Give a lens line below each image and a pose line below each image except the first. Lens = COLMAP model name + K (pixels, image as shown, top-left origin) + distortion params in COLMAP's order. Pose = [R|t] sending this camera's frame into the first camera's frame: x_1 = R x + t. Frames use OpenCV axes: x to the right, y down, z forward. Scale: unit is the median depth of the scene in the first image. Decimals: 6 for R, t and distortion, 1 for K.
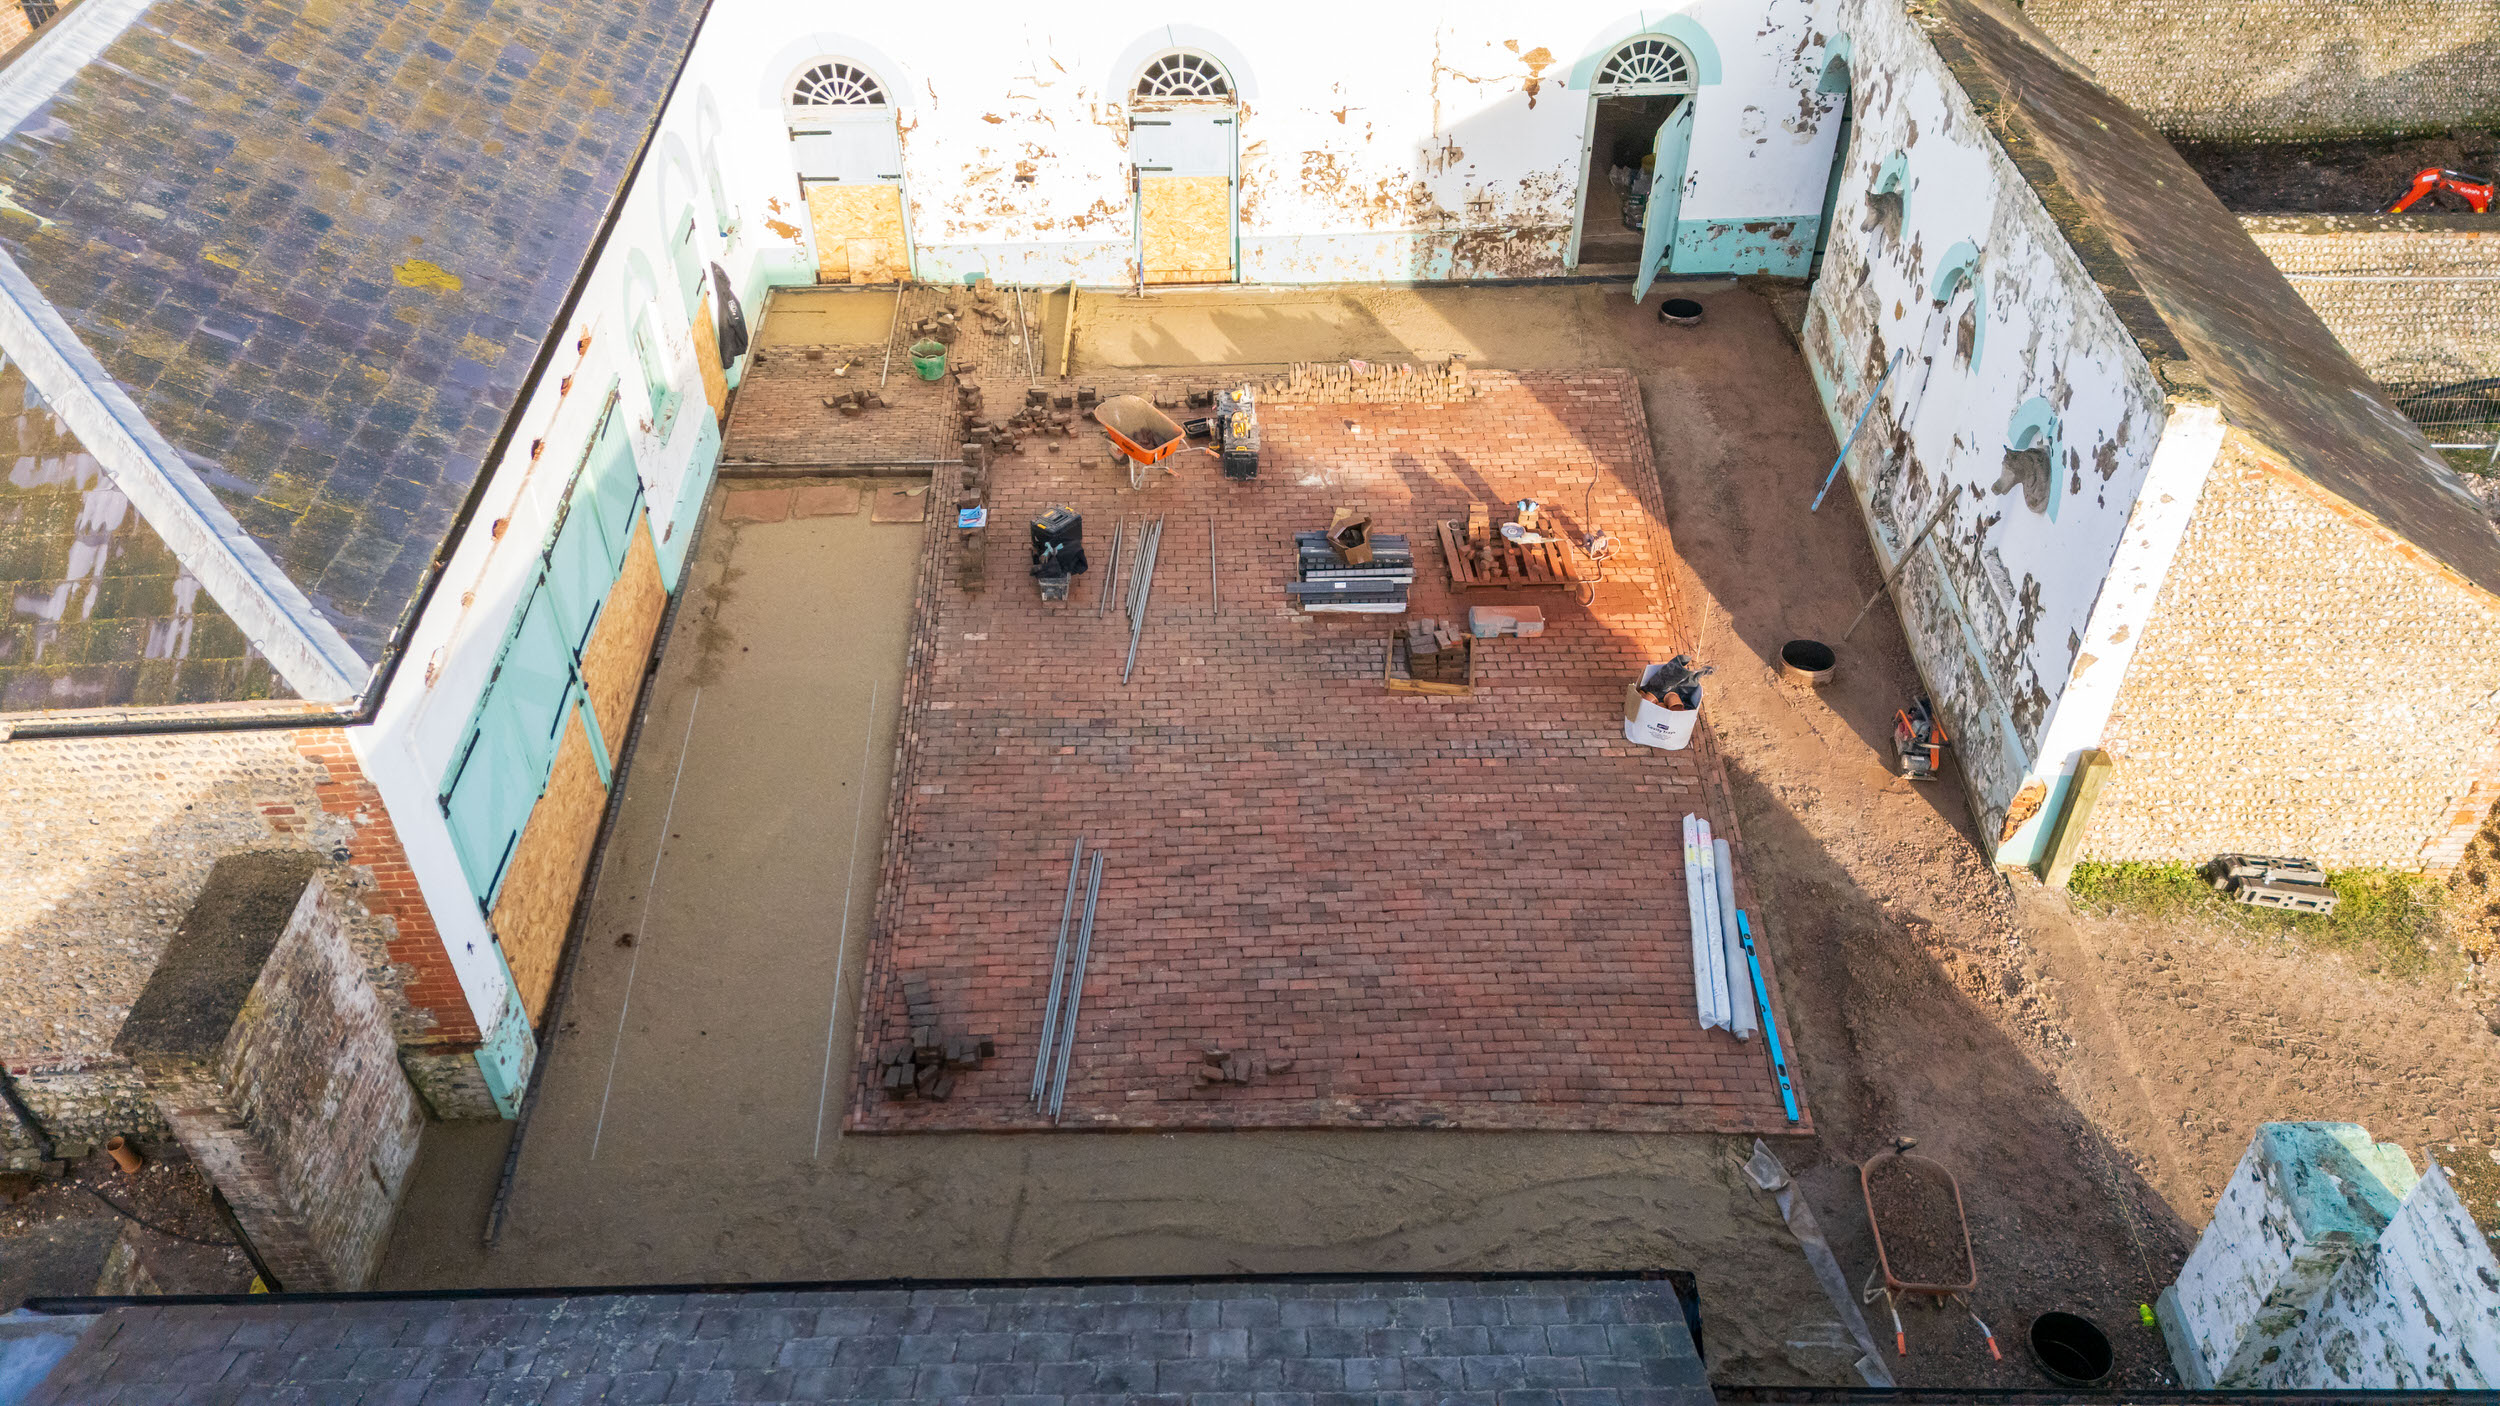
lens RADIAL K [[1832.7, 0, 1256.8], [0, 1832.7, 711.6], [0, 0, 1]] dist [0.079639, -0.078584]
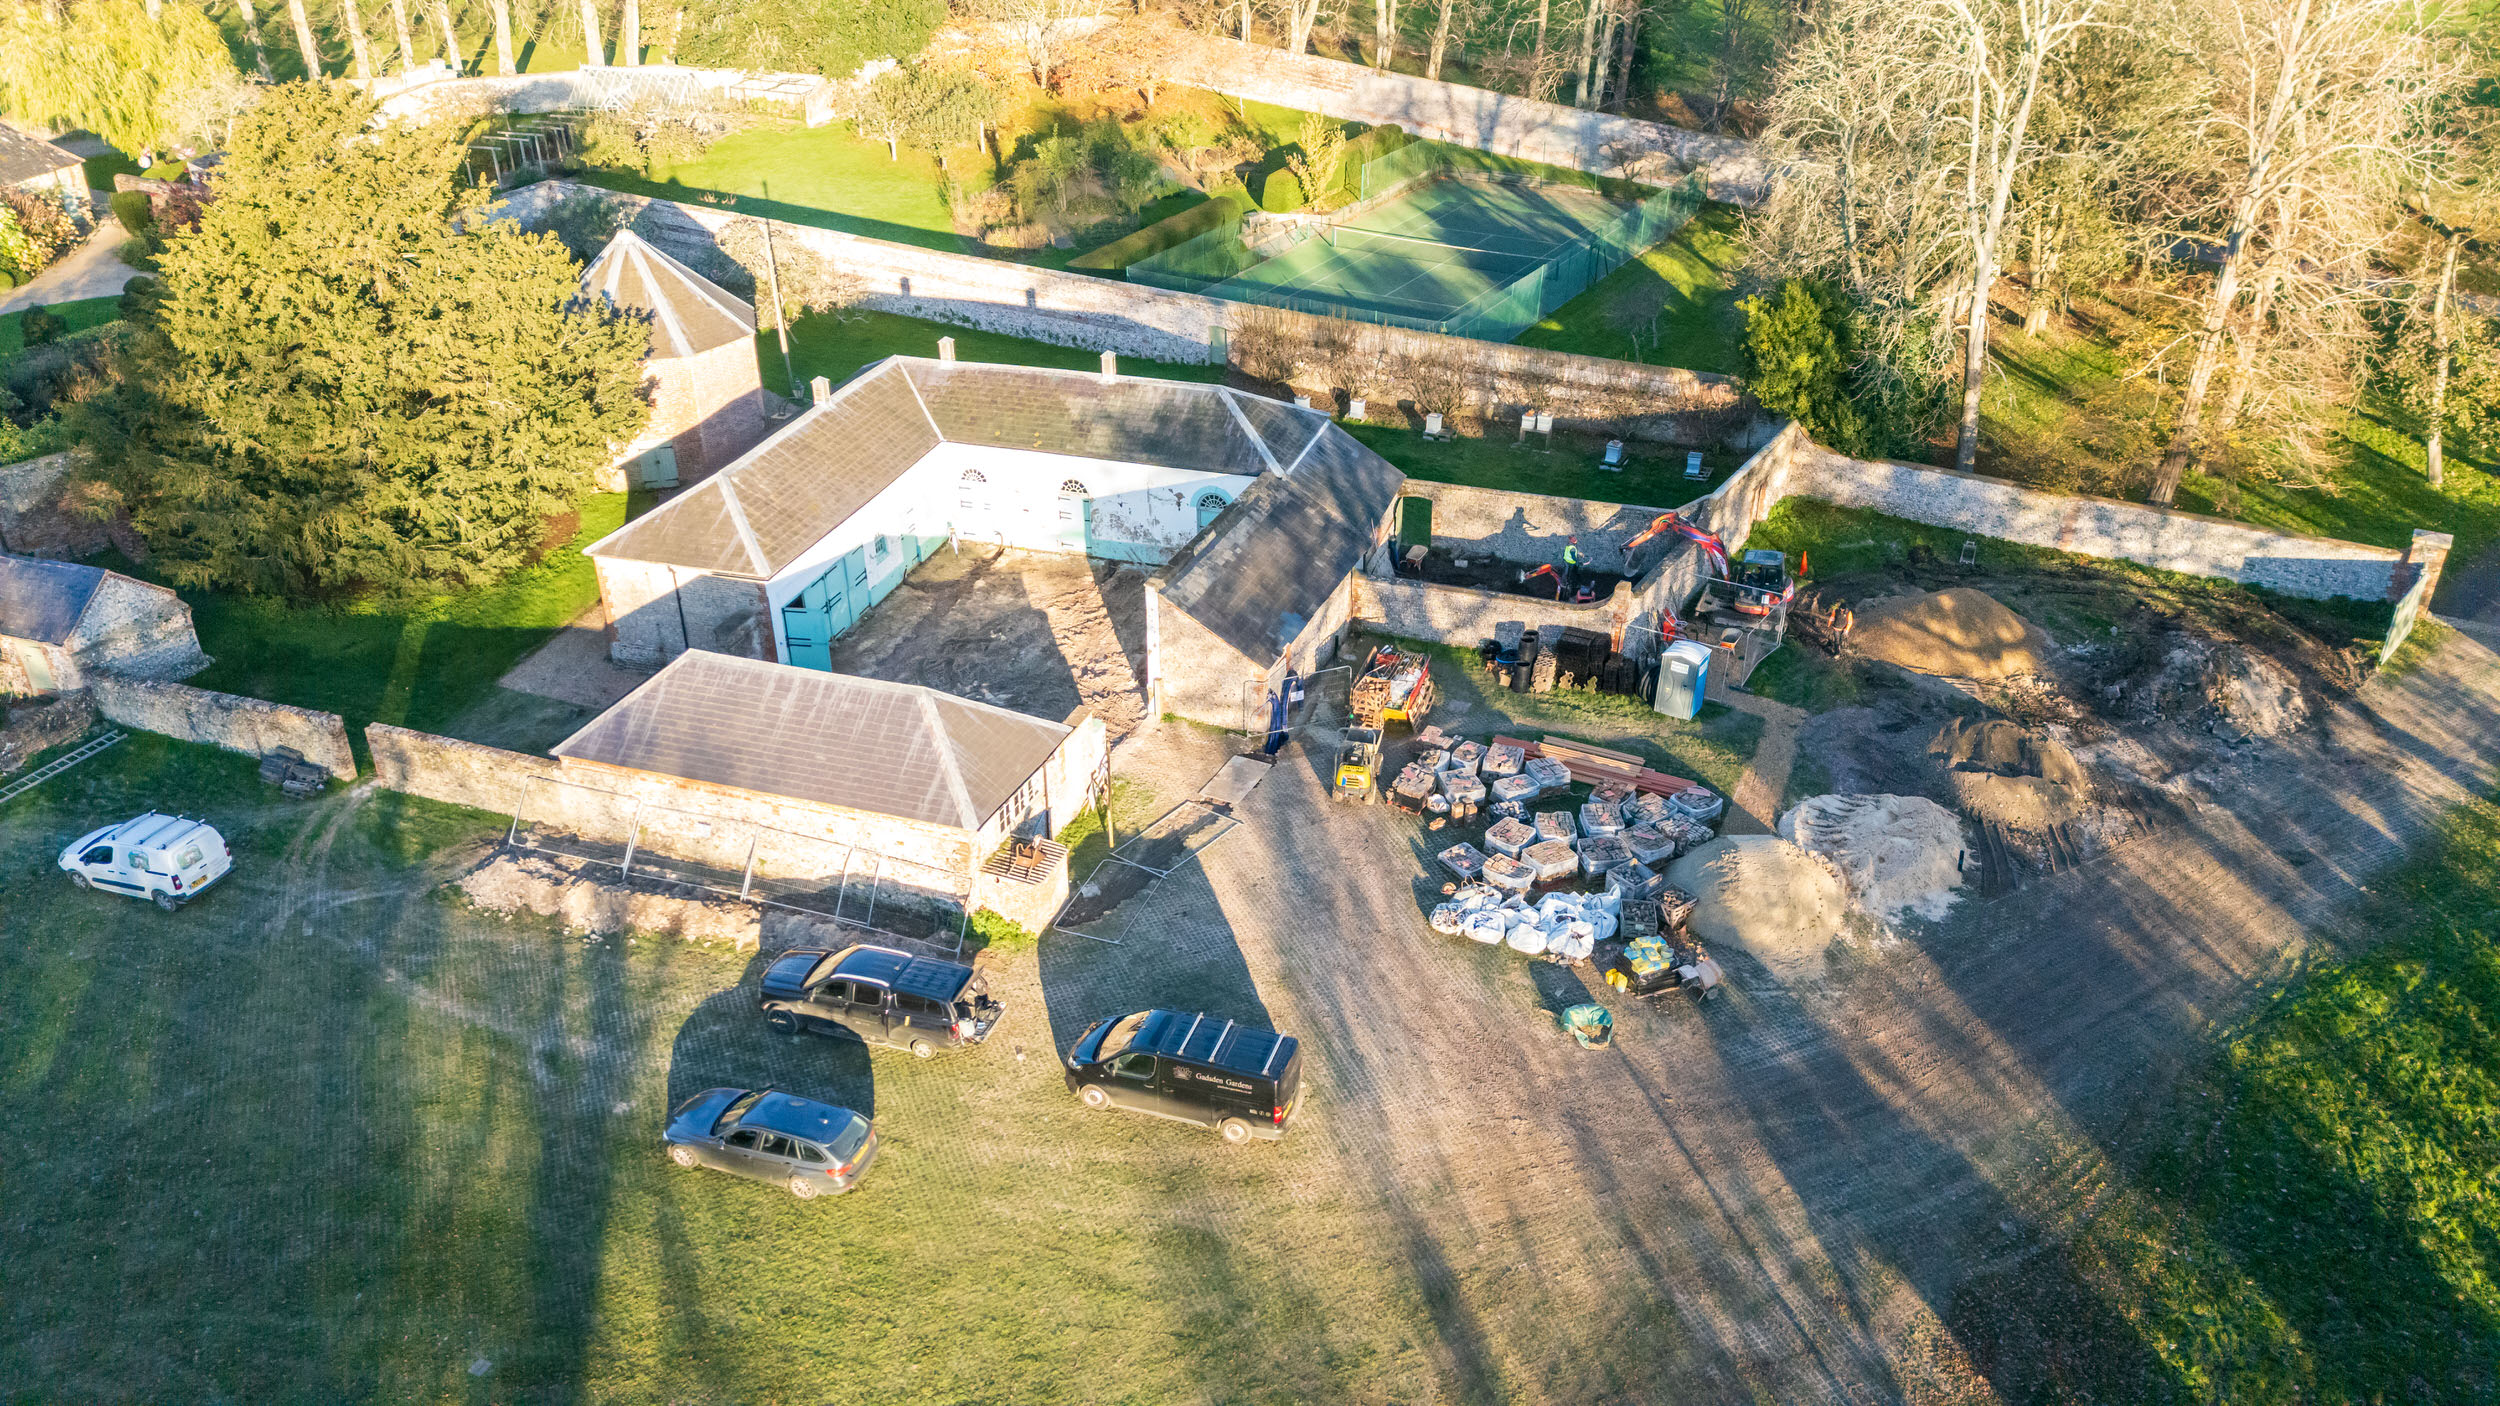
lens RADIAL K [[1832.7, 0, 1252.9], [0, 1832.7, 720.1], [0, 0, 1]] dist [0.079639, -0.078584]
pose [[0.939576, 0.164208, -0.300386, 1.501056], [-0.216515, 0.964706, -0.149876, 0.531676], [0.265174, 0.205858, 0.941969, -2.137461]]
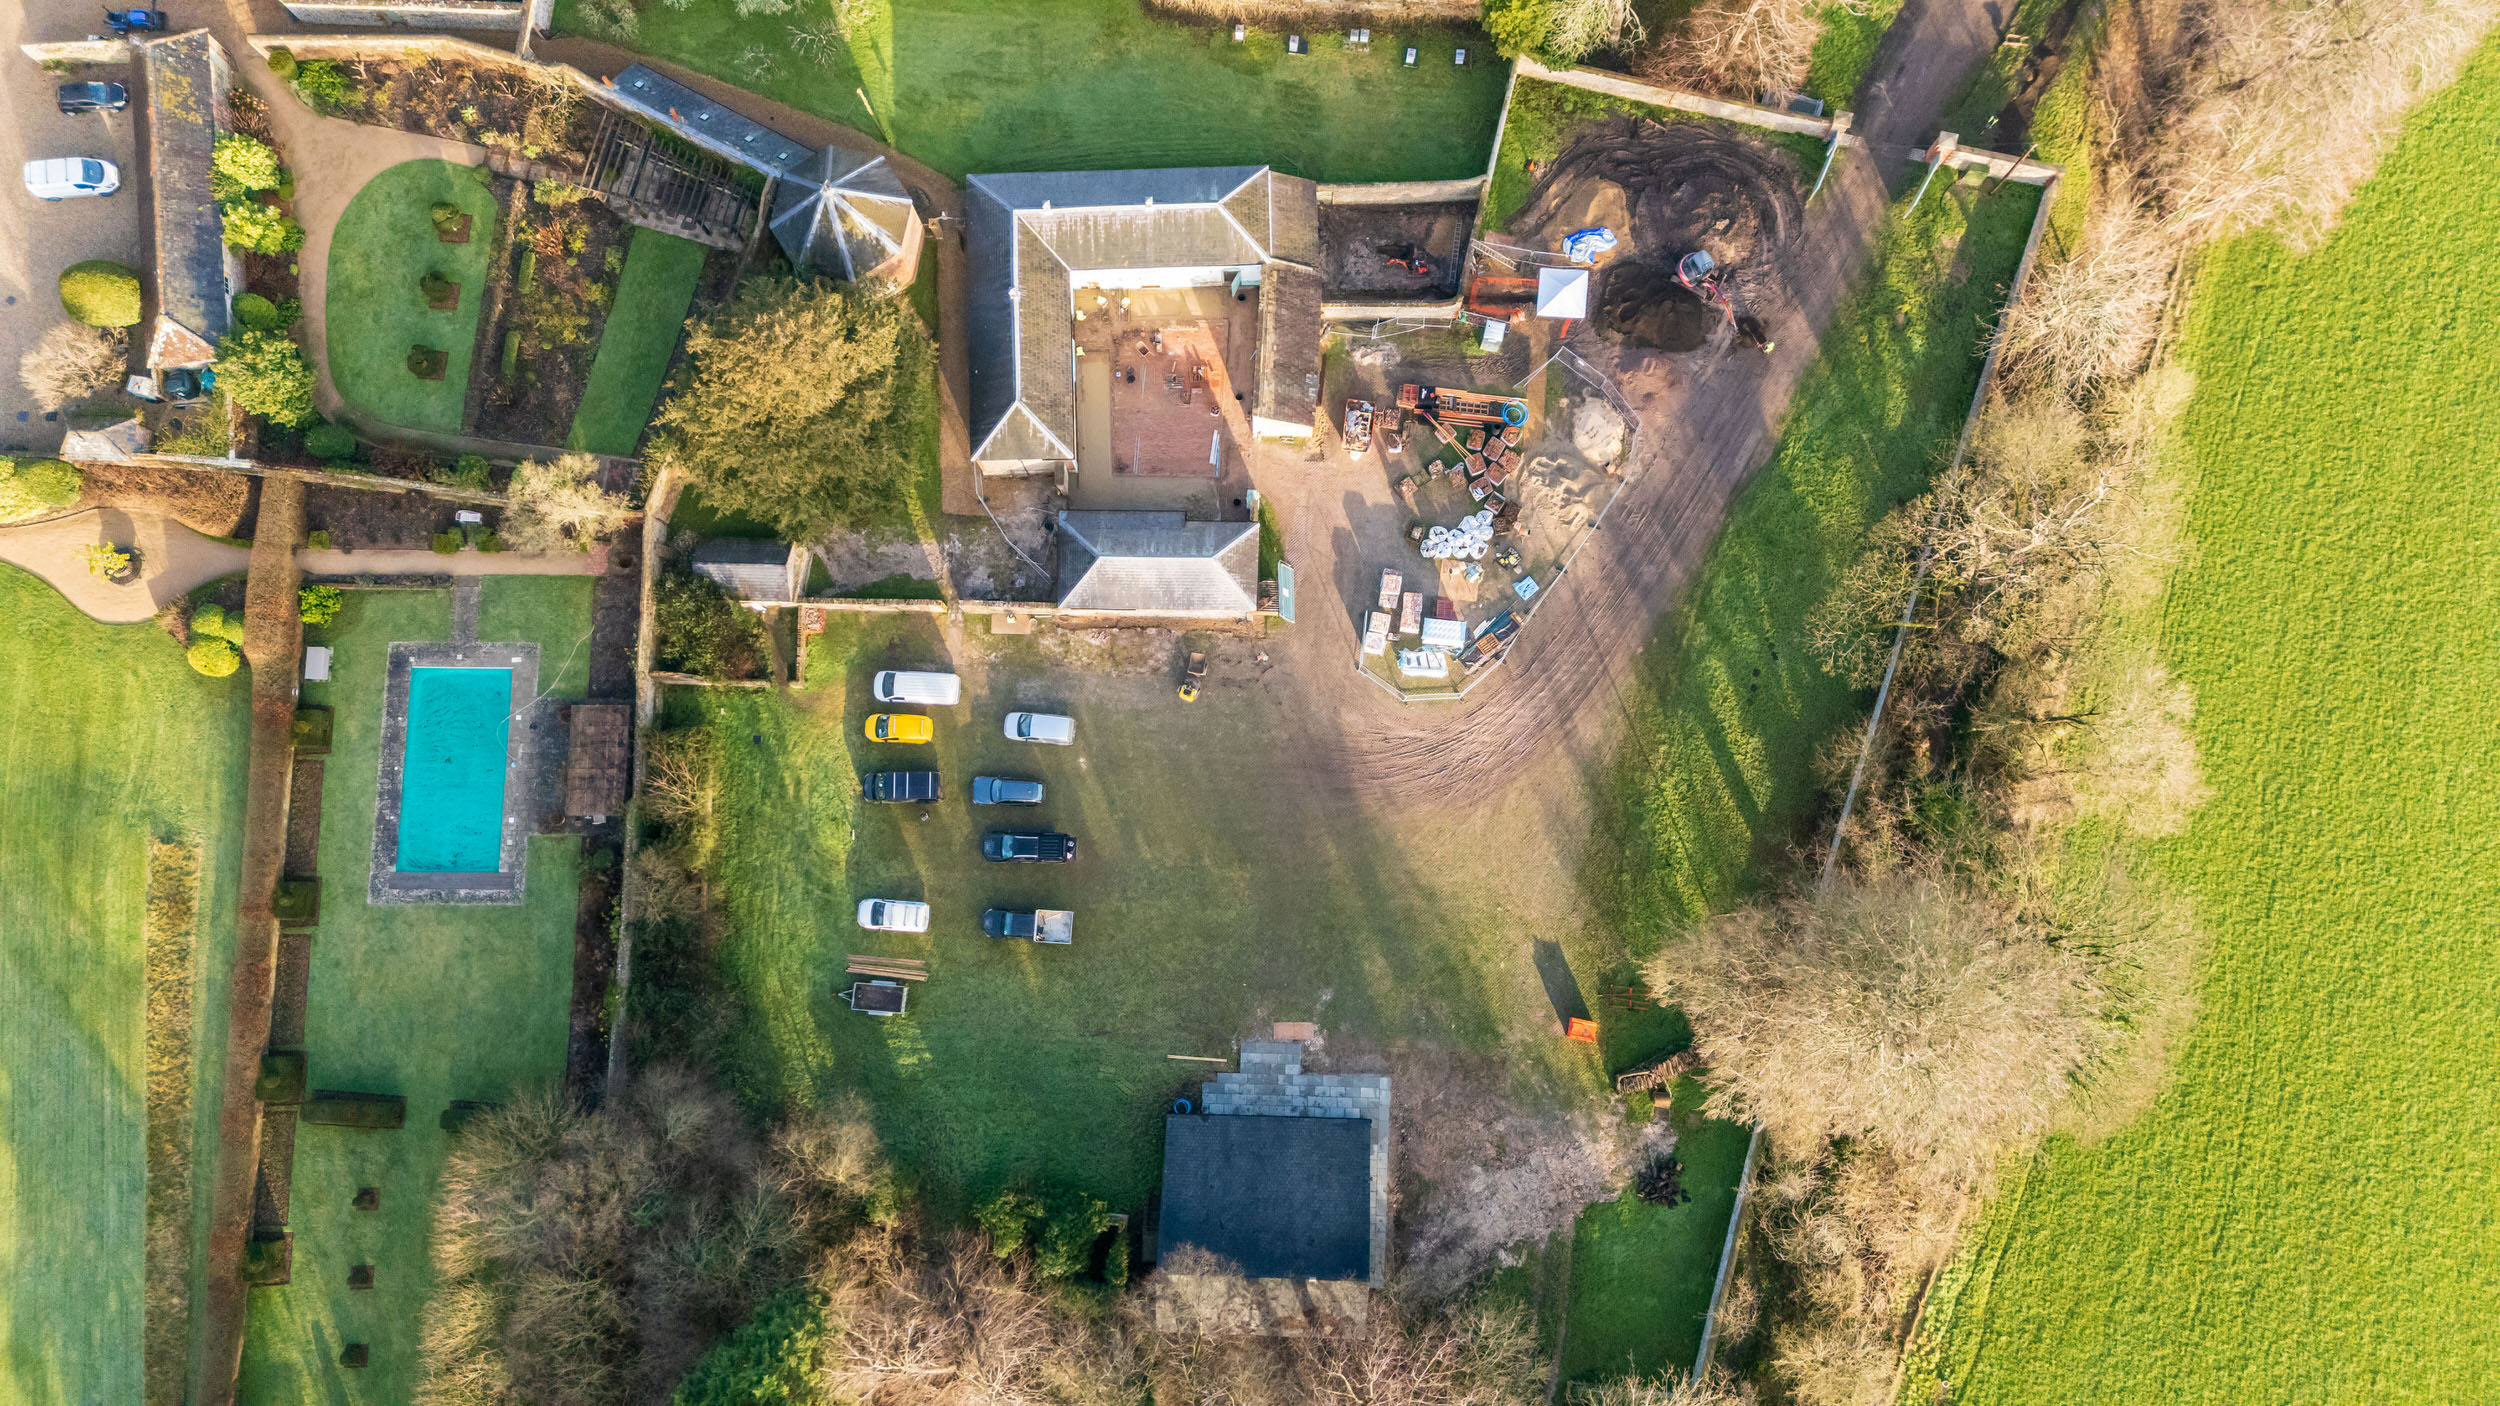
lens RADIAL K [[1832.7, 0, 1268.2], [0, 1832.7, 737.8], [0, 0, 1]] dist [0.079639, -0.078584]
pose [[0.999647, 0.022717, -0.013803, 0.521417], [-0.007354, 0.735347, 0.677651, -3.722456], [0.025545, -0.677310, 0.735254, -4.892360]]
